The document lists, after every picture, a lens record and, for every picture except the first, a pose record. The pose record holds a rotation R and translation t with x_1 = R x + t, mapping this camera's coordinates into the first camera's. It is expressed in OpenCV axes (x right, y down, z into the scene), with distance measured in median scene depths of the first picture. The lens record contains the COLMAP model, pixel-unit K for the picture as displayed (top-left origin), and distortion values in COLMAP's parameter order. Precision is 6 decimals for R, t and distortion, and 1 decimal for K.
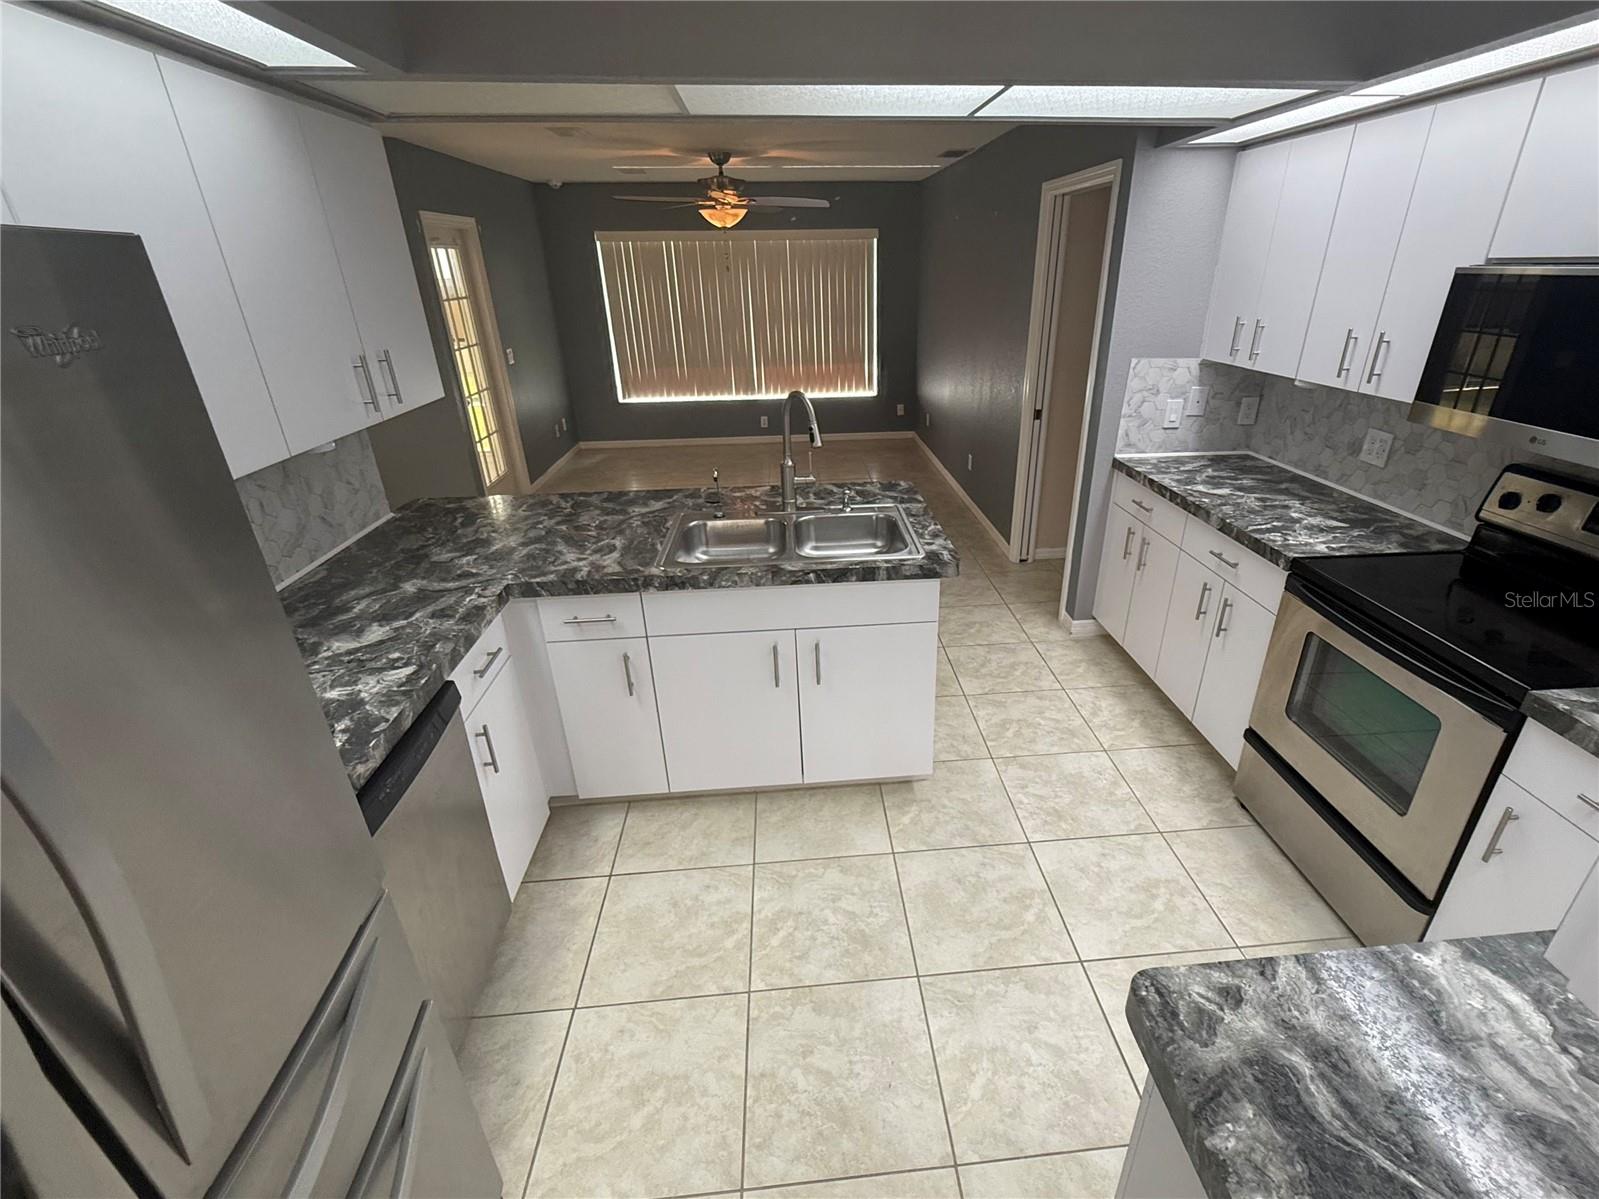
lens RADIAL K [[712.5, 0, 846.0], [0, 712.5, 594.5], [0, 0, 1]] dist [0.001113, 0.000322]
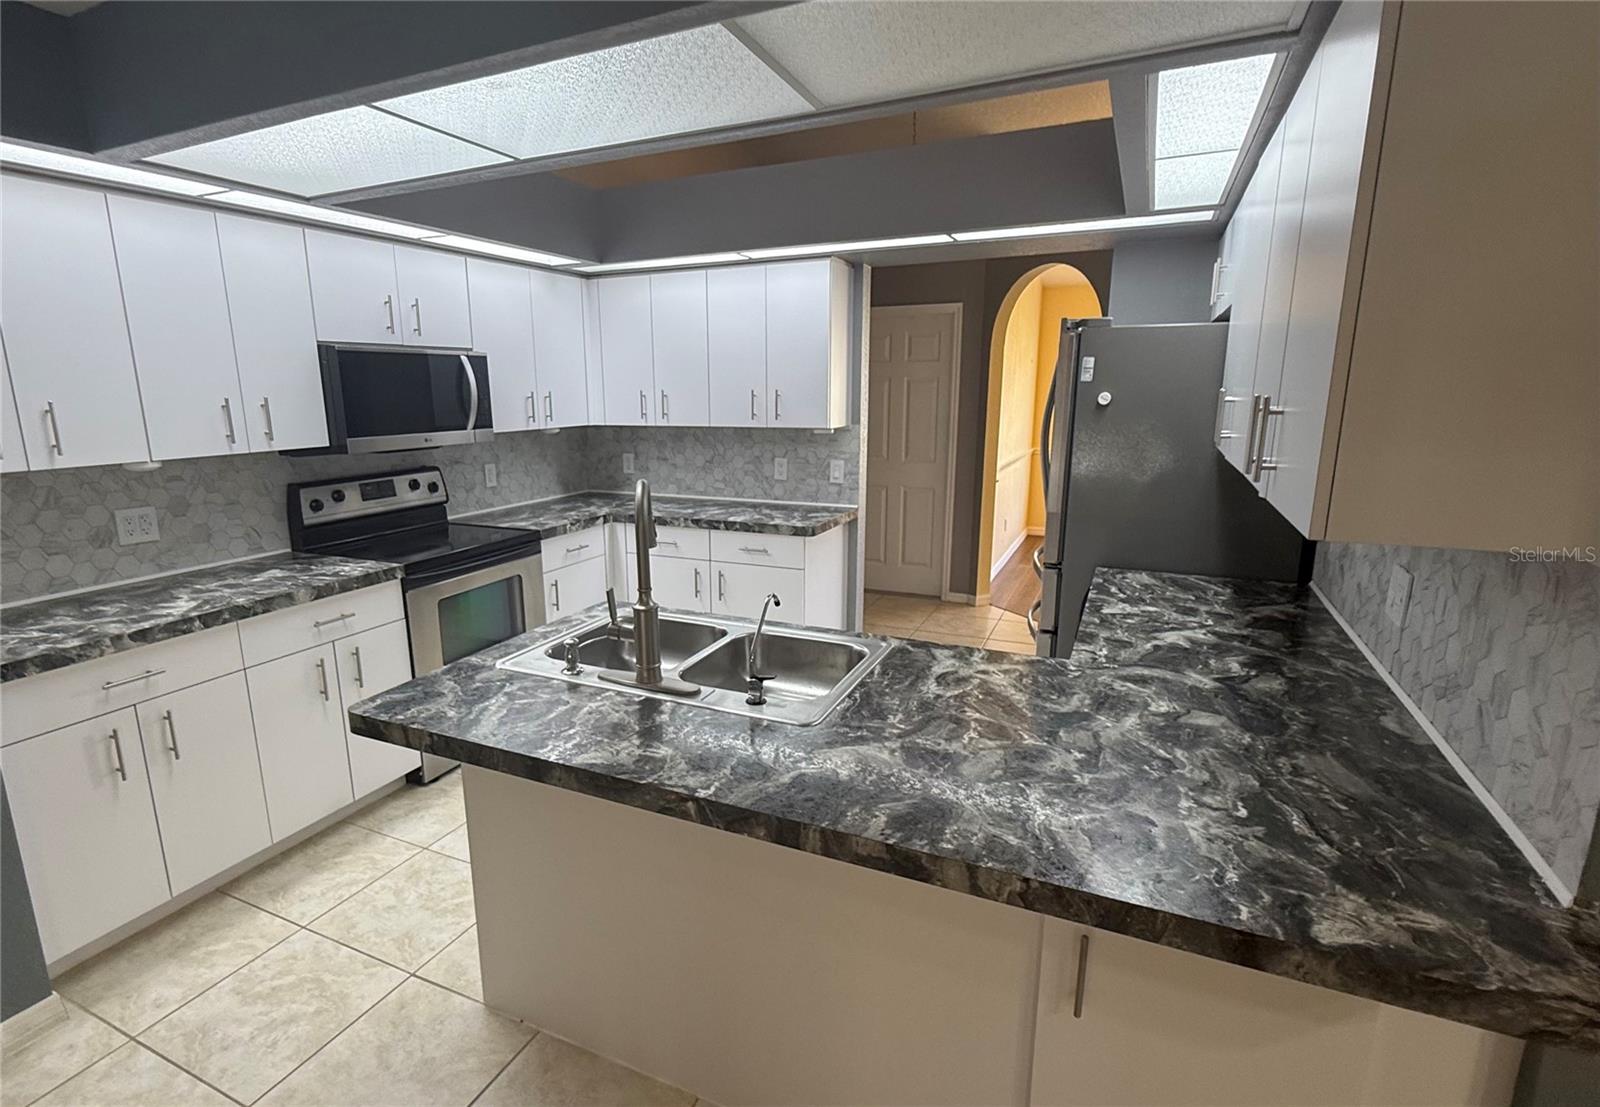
lens RADIAL K [[795.0, 0, 759.8], [0, 795.0, 559.9], [0, 0, 1]] dist [-0.000405, 0.000587]
pose [[-0.859527, -0.090269, 0.503056, -0.511858], [0.233024, 0.806806, 0.542922, -0.569629], [-0.454877, 0.583880, -0.672436, 1.414875]]
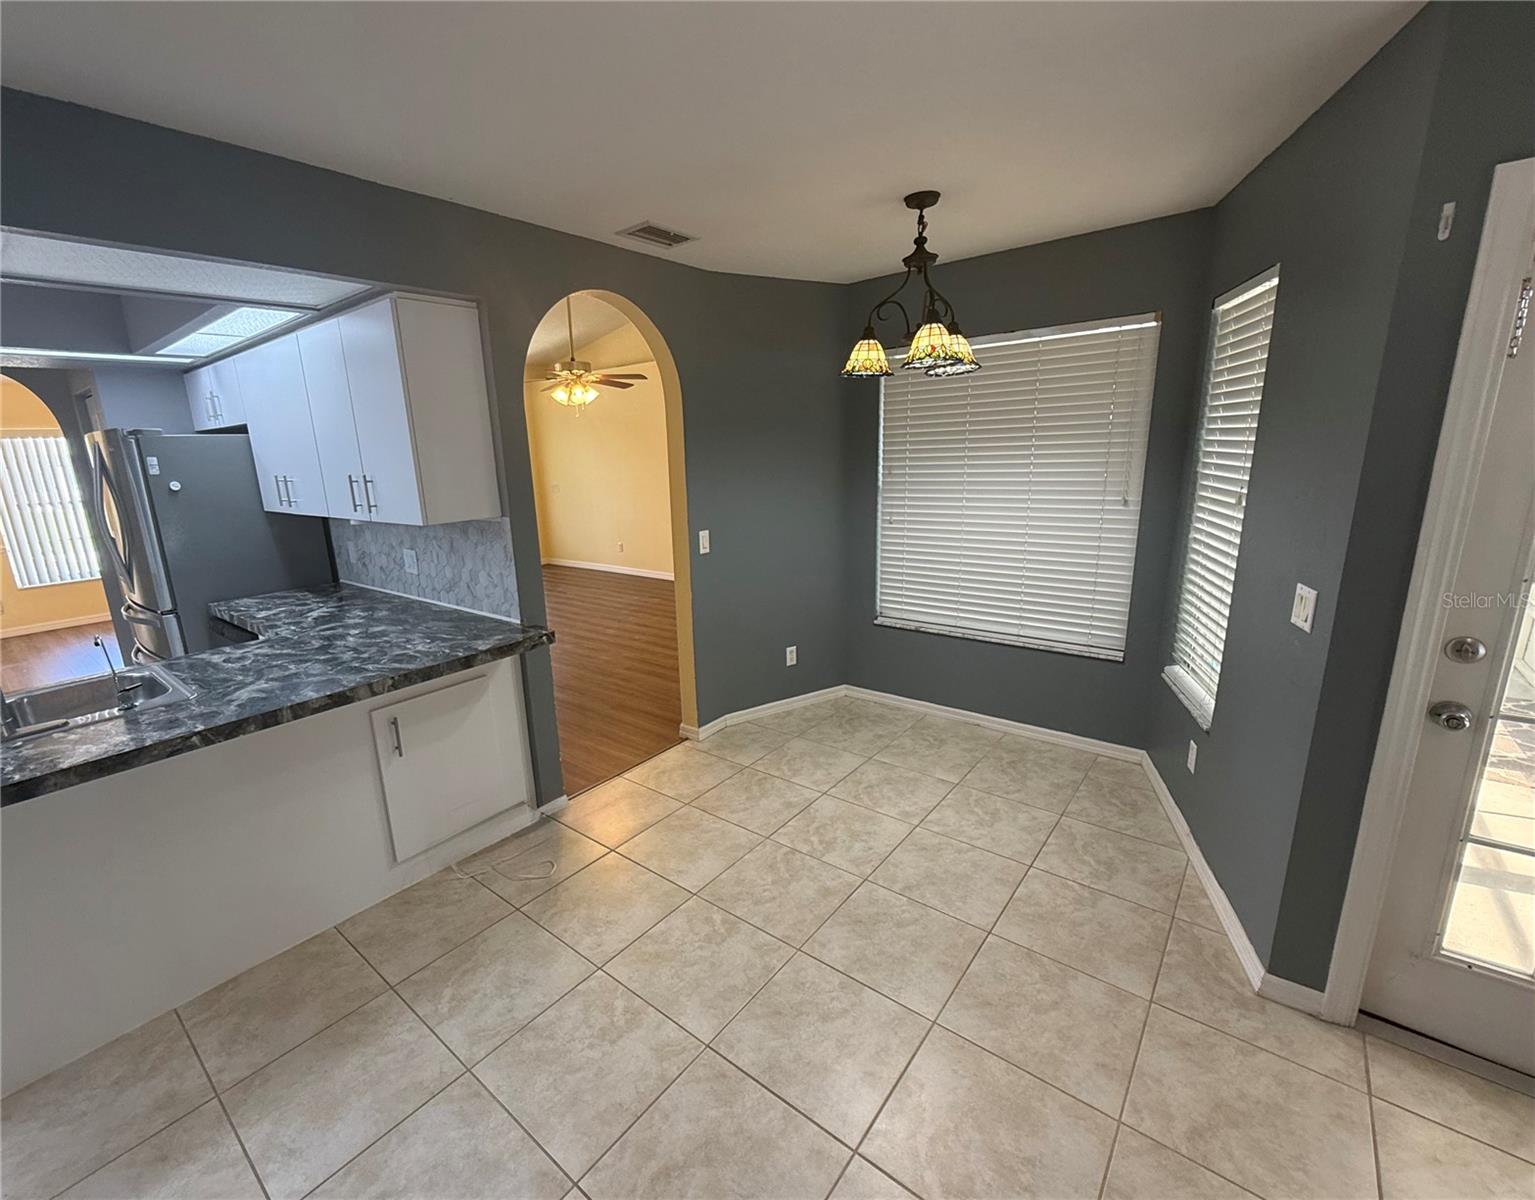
lens RADIAL K [[667.3, 0, 715.4], [0, 667.3, 608.6], [0, 0, 1]] dist [0.000245, 0.000120]
pose [[-0.709008, 0.207584, -0.673956, -0.170256], [-0.251245, 0.818626, 0.516456, -0.783986], [0.658926, 0.535499, -0.528258, 1.840521]]
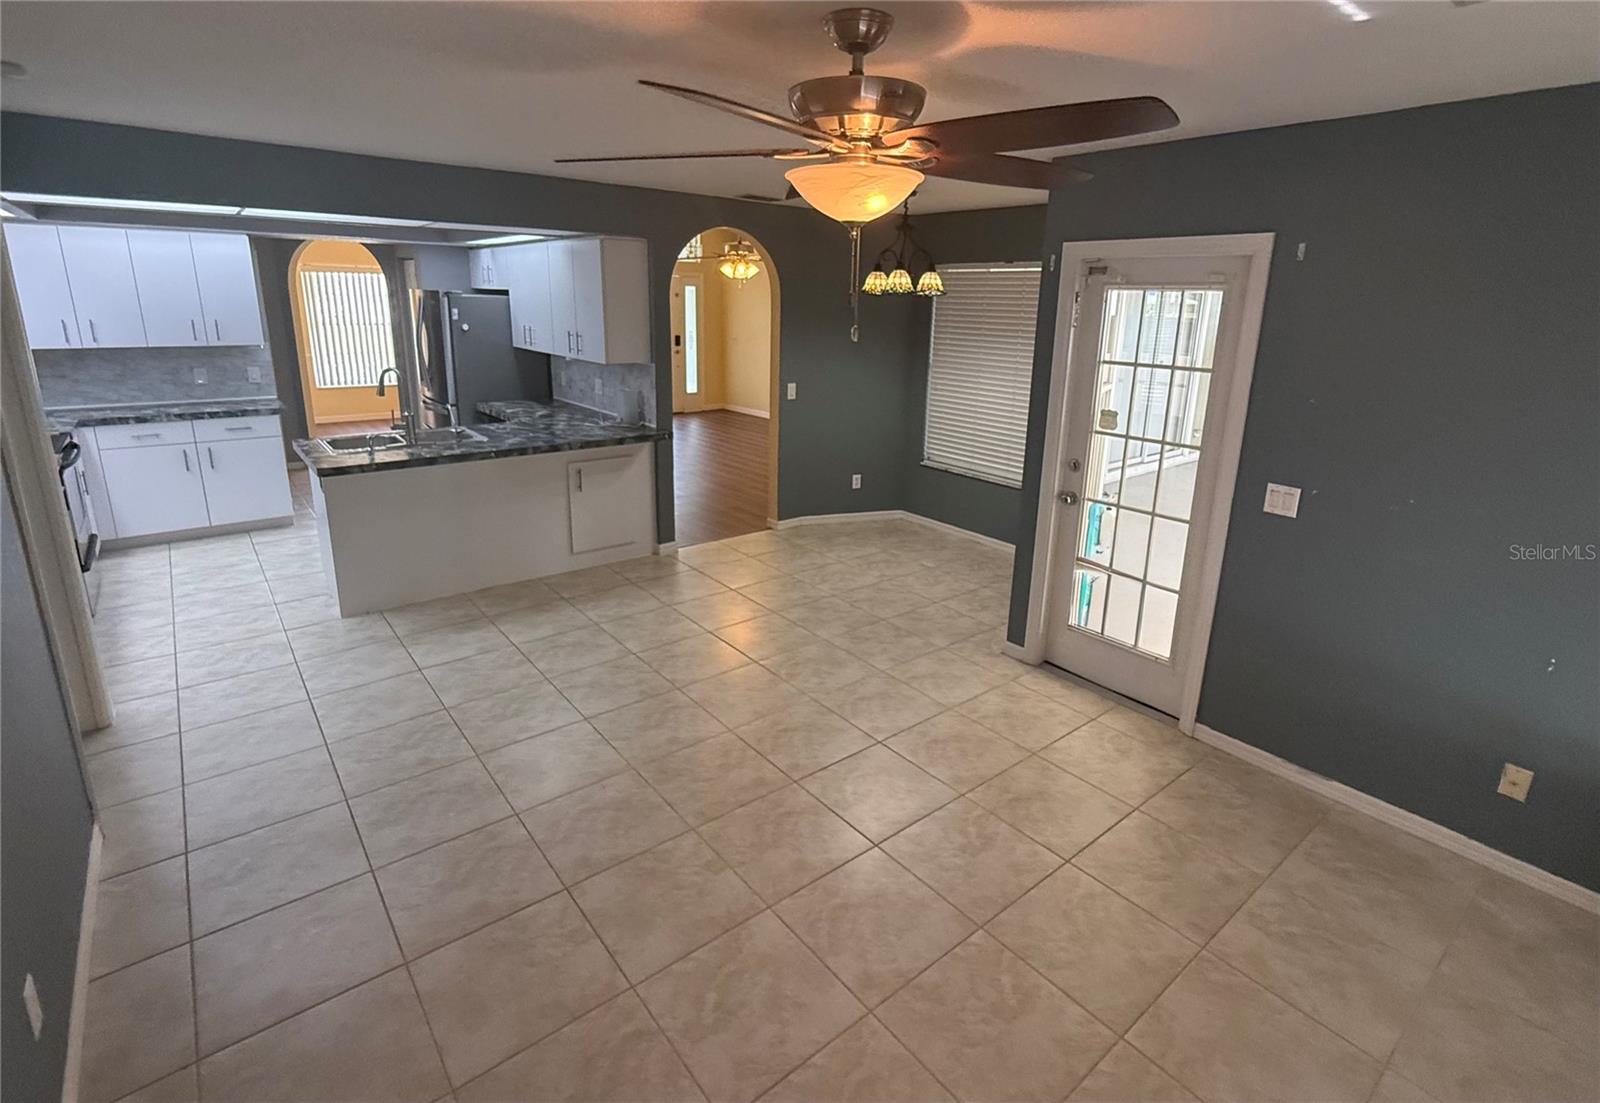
lens RADIAL K [[773.1, 0, 826.8], [0, 773.1, 494.1], [0, 0, 1]] dist [-0.000529, 0.000378]
pose [[-0.818188, 0.134886, -0.558905, 0.146307], [-0.255857, 0.785115, 0.564031, -1.285351], [0.514885, 0.604483, -0.607860, 2.698125]]
